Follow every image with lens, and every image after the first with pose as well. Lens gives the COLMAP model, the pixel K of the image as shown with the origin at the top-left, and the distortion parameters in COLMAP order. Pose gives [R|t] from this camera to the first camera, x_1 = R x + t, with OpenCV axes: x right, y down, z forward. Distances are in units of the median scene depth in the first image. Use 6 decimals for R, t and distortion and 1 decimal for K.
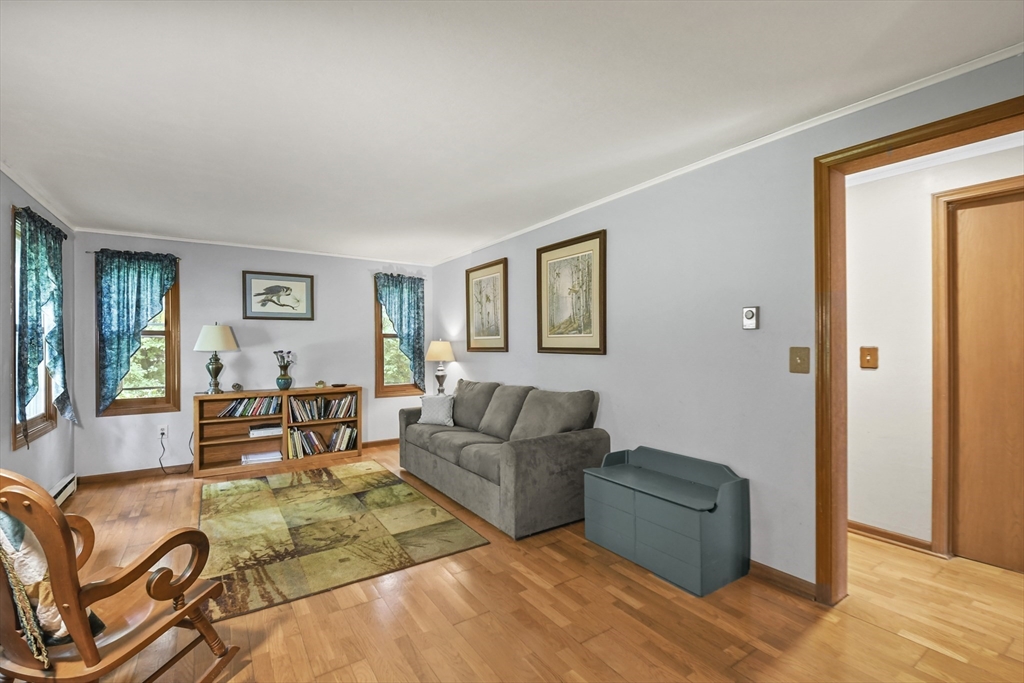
lens RADIAL K [[448.9, 0, 512.0], [0, 448.9, 341.5], [0, 0, 1]] dist [0.001338, -0.000399]
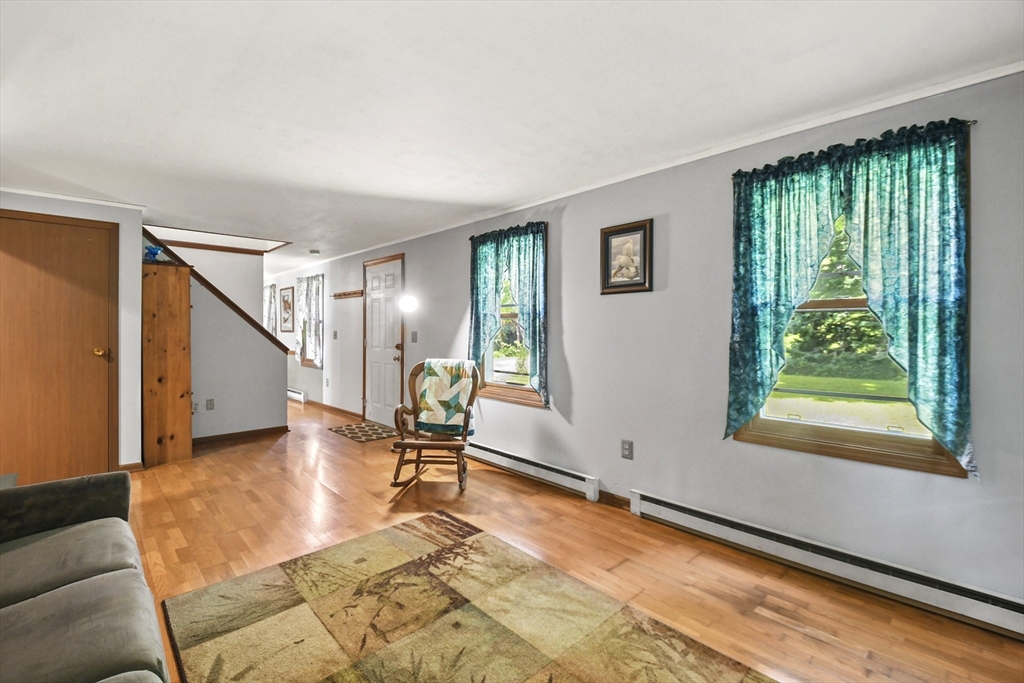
lens RADIAL K [[452.2, 0, 503.2], [0, 452.2, 331.0], [0, 0, 1]] dist [0.016602, -0.000218]
pose [[-0.988655, 0.005734, -0.150096, -0.334092], [0.006257, 0.999976, -0.003012, 0.012439], [0.150075, -0.003917, -0.988667, 1.251228]]
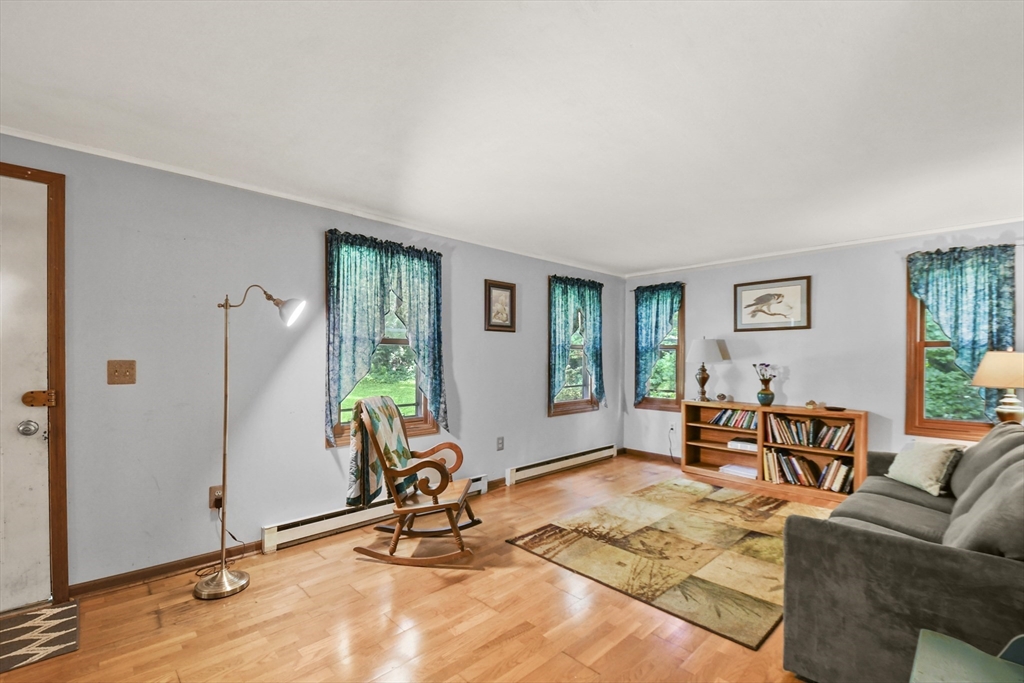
lens RADIAL K [[447.8, 0, 492.4], [0, 447.8, 359.5], [0, 0, 1]] dist [0.000956, -0.000138]
pose [[0.151171, 0.009852, -0.988459, 0.380309], [0.001233, 0.999948, 0.010155, 0.002149], [0.988507, -0.002754, 0.151151, 0.350312]]
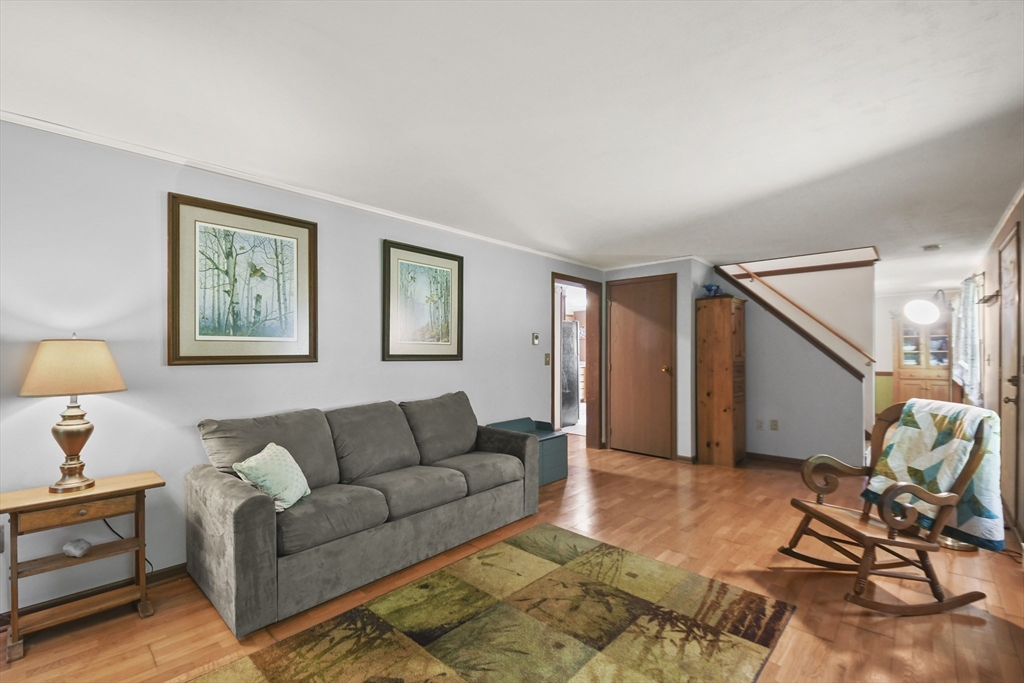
lens RADIAL K [[448.8, 0, 498.3], [0, 448.8, 347.7], [0, 0, 1]] dist [0.053714, -0.031314]
pose [[-0.221500, 0.016275, 0.975025, -0.803394], [-0.005642, 0.999823, -0.017971, 0.013497], [-0.975144, -0.009481, -0.221369, 0.951151]]
